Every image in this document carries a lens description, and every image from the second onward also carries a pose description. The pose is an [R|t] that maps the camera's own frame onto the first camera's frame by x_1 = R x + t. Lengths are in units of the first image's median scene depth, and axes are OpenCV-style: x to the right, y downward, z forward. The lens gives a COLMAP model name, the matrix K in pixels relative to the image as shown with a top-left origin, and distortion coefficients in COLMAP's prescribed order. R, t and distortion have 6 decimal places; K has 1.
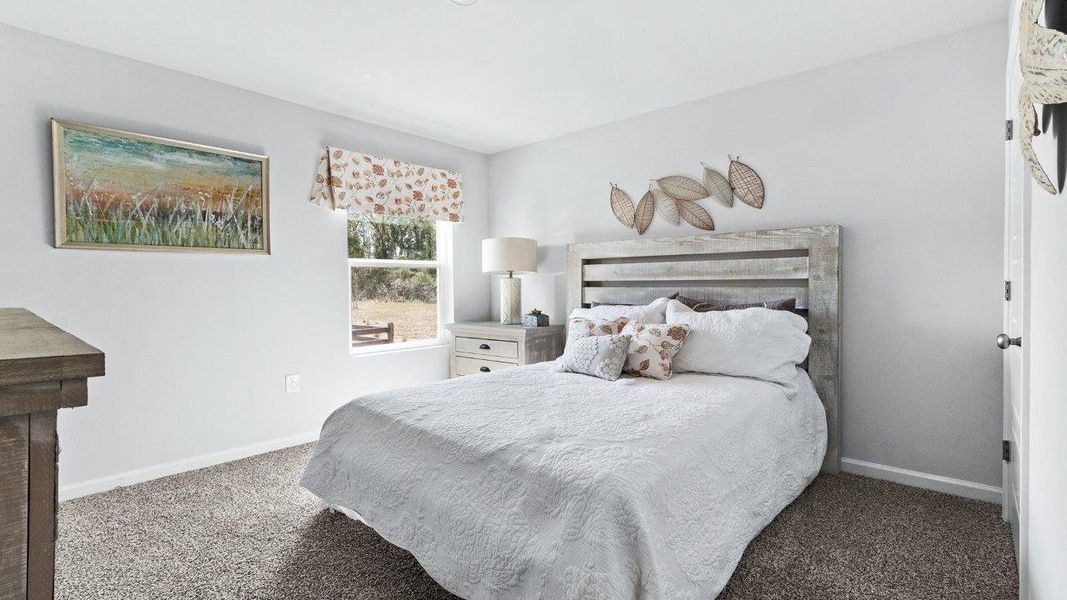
lens RADIAL K [[501.7, 0, 532.6], [0, 501.7, 298.3], [0, 0, 1]] dist [0.001780, -0.001778]
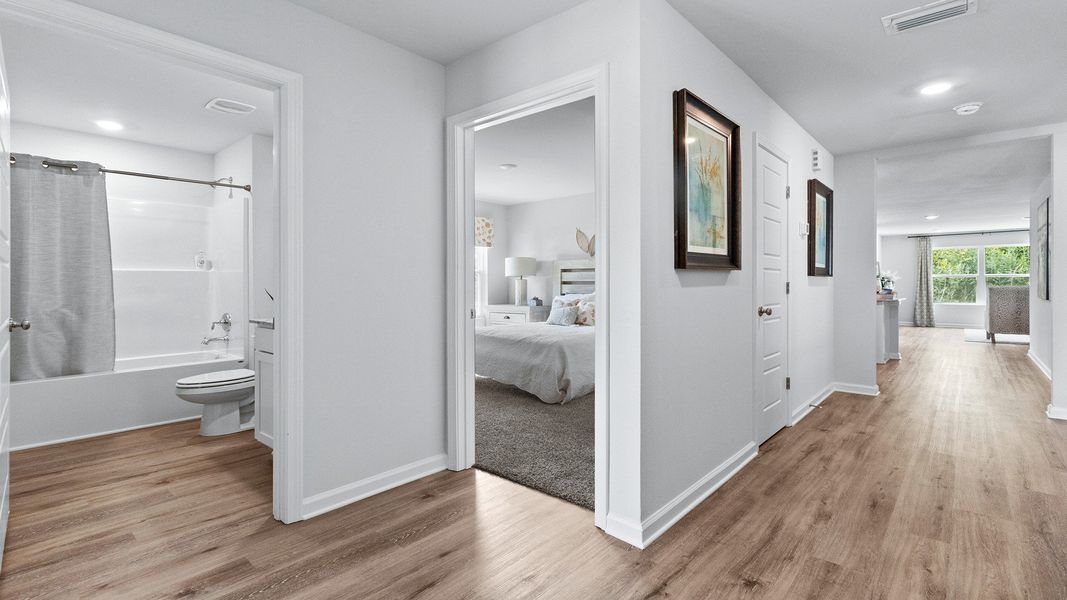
lens RADIAL K [[501.7, 0, 534.7], [0, 501.7, 294.4], [0, 0, 1]] dist [0.001780, -0.001778]
pose [[0.999975, 0.004553, 0.005449, -0.005954], [-0.004519, 0.999971, -0.006129, 0.025572], [-0.005477, 0.006105, 0.999966, -0.833922]]
